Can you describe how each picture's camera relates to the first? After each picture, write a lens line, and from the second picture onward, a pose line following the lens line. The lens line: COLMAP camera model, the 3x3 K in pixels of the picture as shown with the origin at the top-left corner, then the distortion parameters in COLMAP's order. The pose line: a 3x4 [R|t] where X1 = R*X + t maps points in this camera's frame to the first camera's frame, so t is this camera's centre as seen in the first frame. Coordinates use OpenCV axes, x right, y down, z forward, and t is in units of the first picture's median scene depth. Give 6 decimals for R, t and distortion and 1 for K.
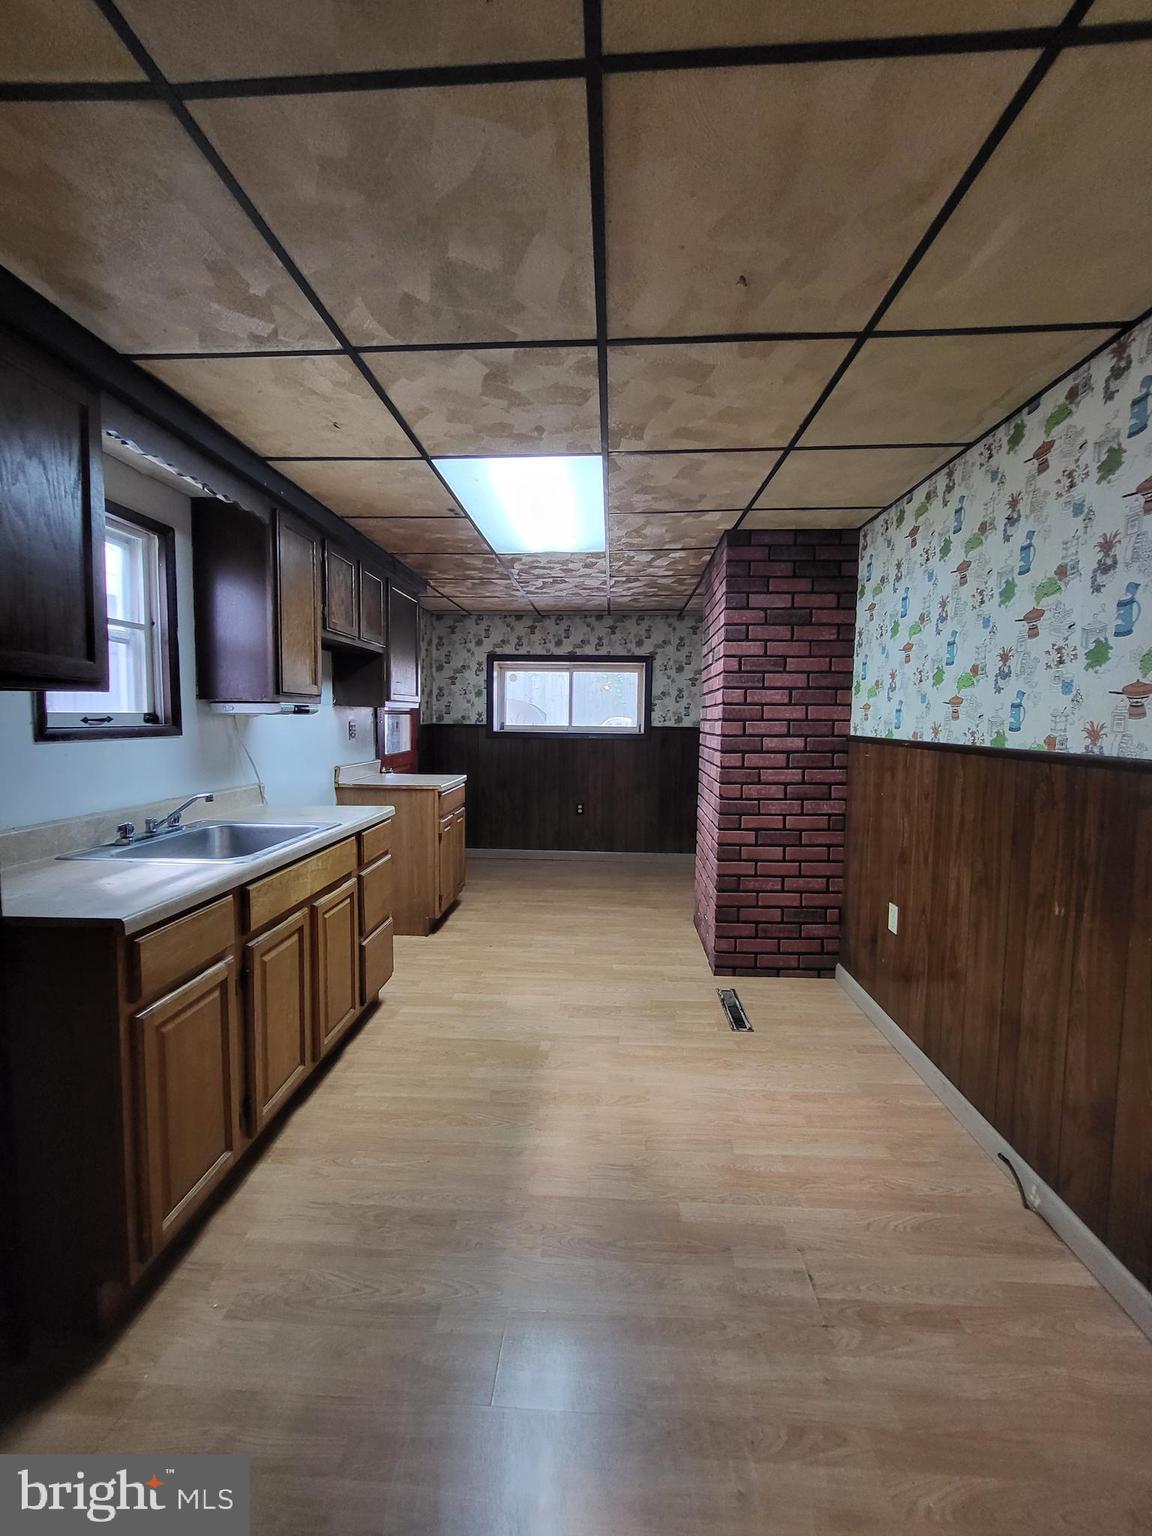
lens RADIAL K [[603.0, 0, 577.5], [0, 603.0, 762.6], [0, 0, 1]] dist [-0.001409, -0.000584]
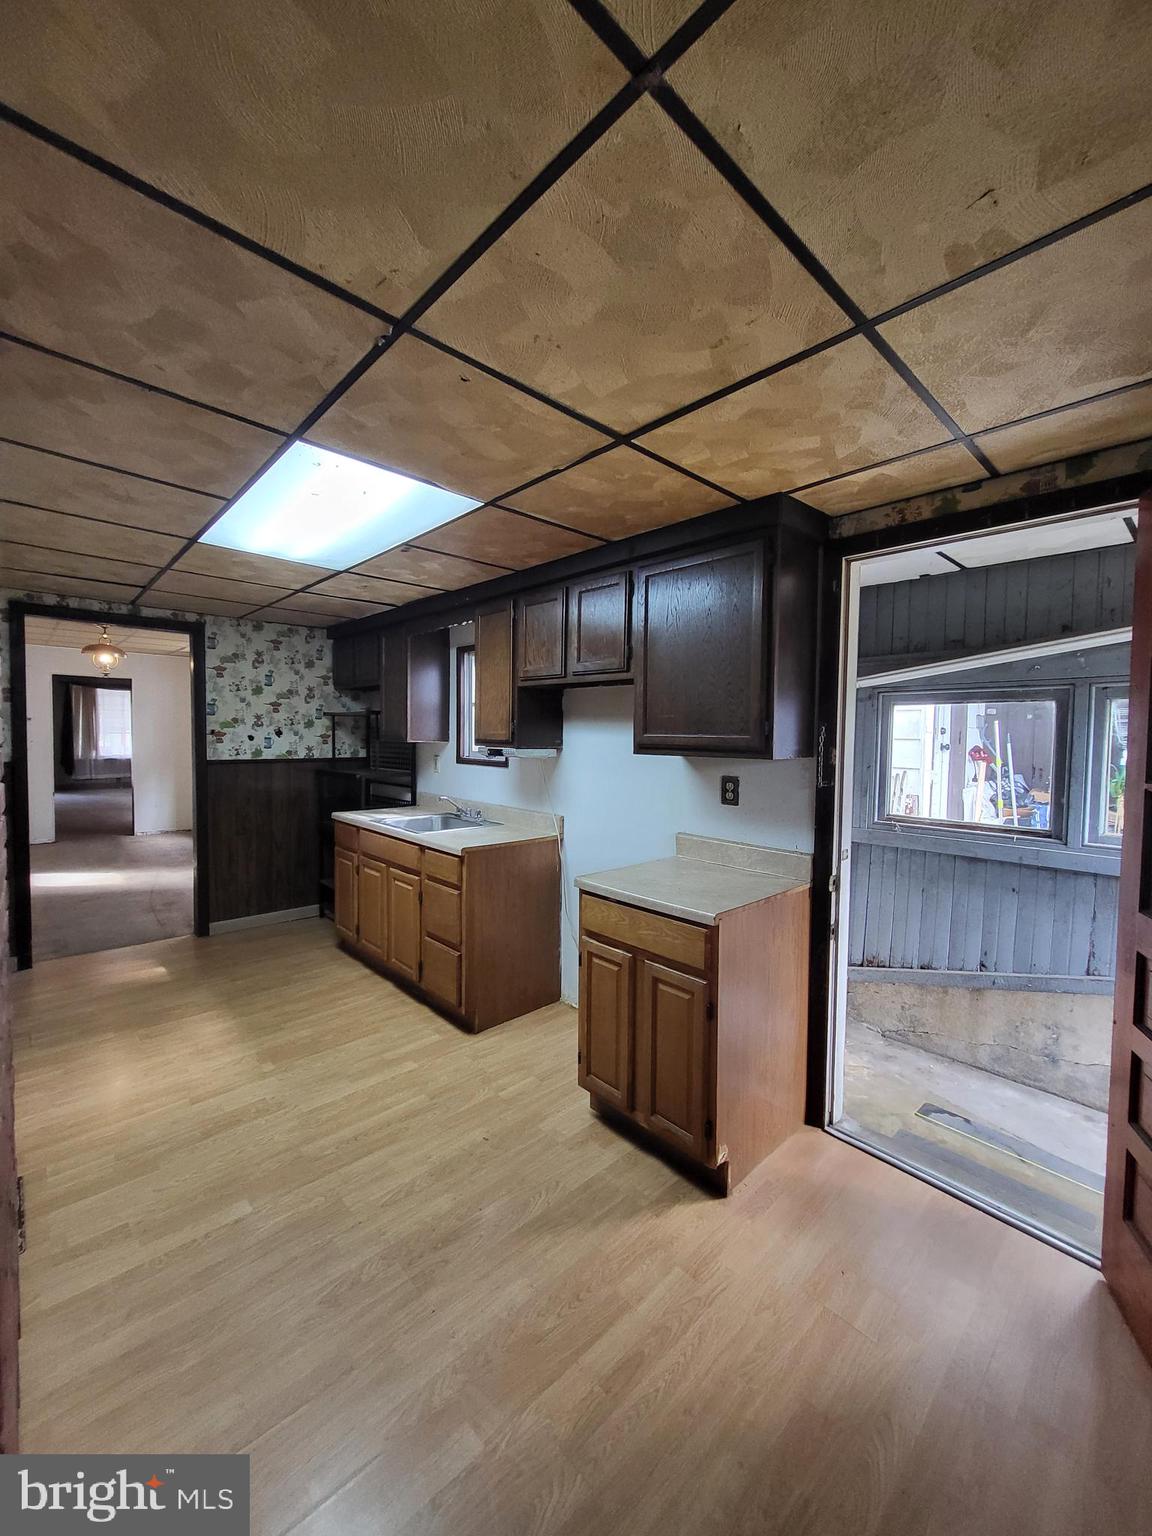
lens RADIAL K [[603.0, 0, 582.1], [0, 603.0, 761.9], [0, 0, 1]] dist [-0.001409, -0.000584]
pose [[-0.687084, 0.008771, -0.726526, 0.360009], [-0.081405, 0.992702, 0.088969, -0.218646], [0.722004, 0.120272, -0.681355, 2.227915]]
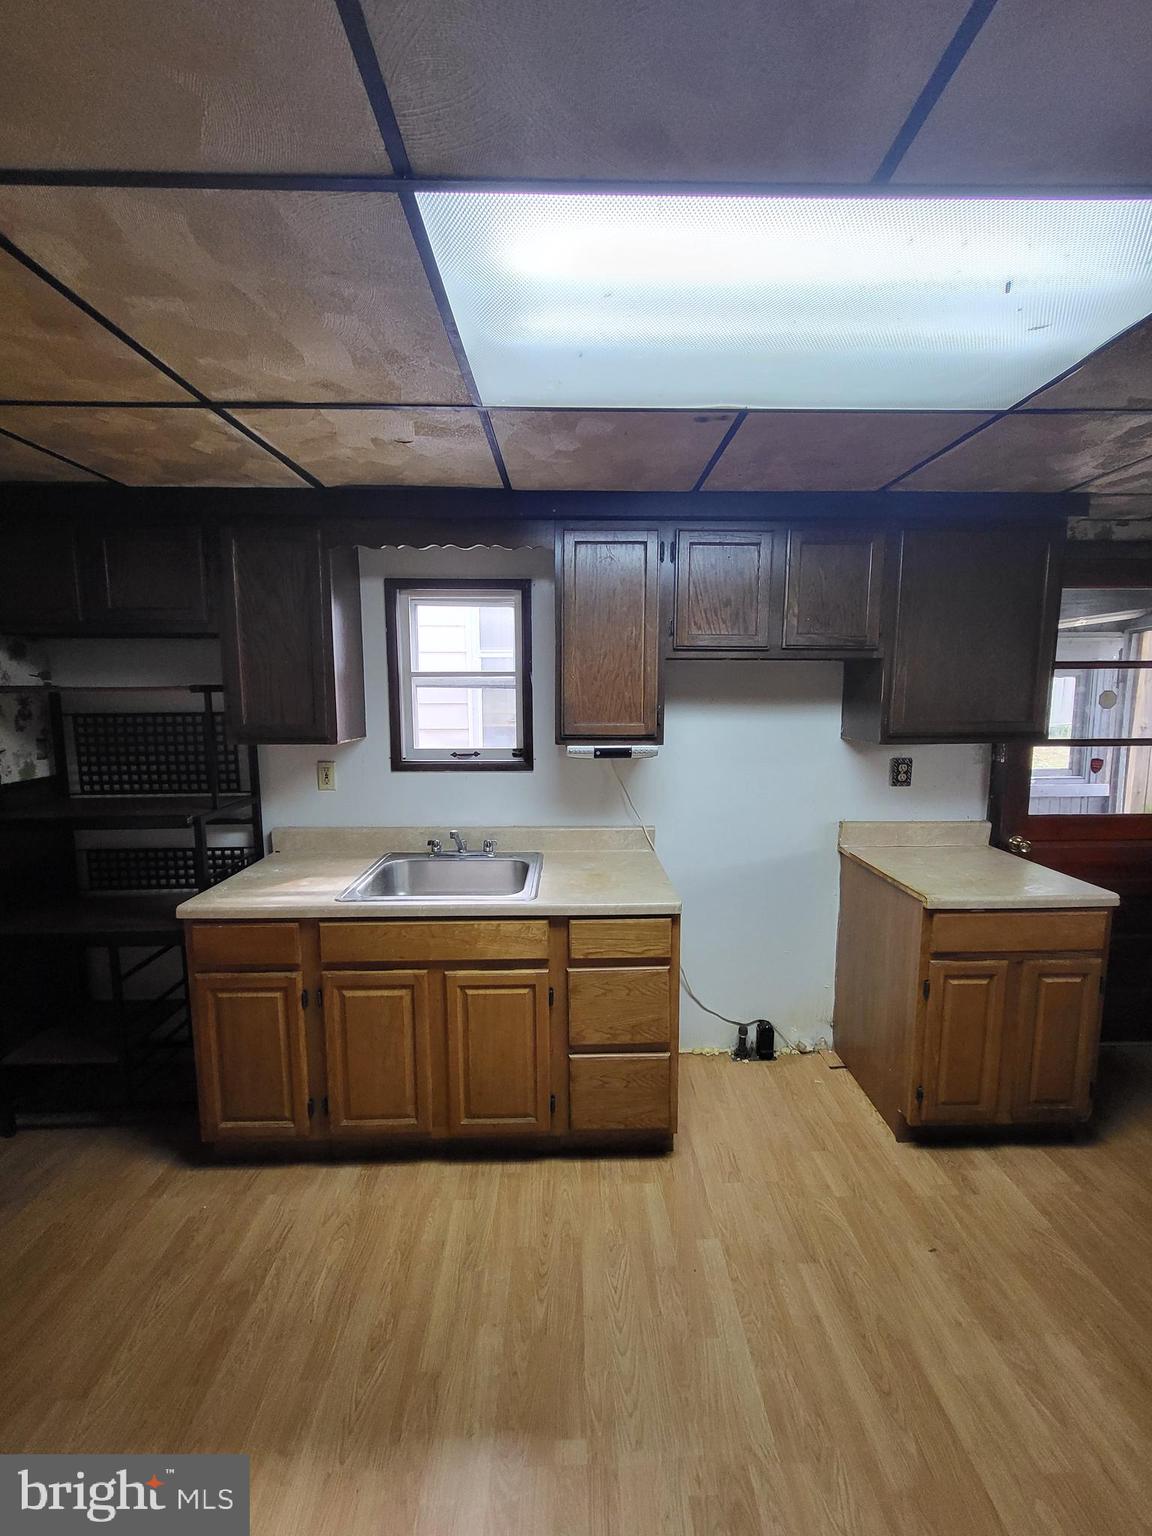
lens RADIAL K [[603.0, 0, 580.4], [0, 603.0, 759.0], [0, 0, 1]] dist [-0.001409, -0.000584]
pose [[0.076557, 0.105110, -0.991509, 0.424095], [-0.073629, 0.992309, 0.099509, -0.181405], [0.994343, 0.065385, 0.083708, 1.000718]]
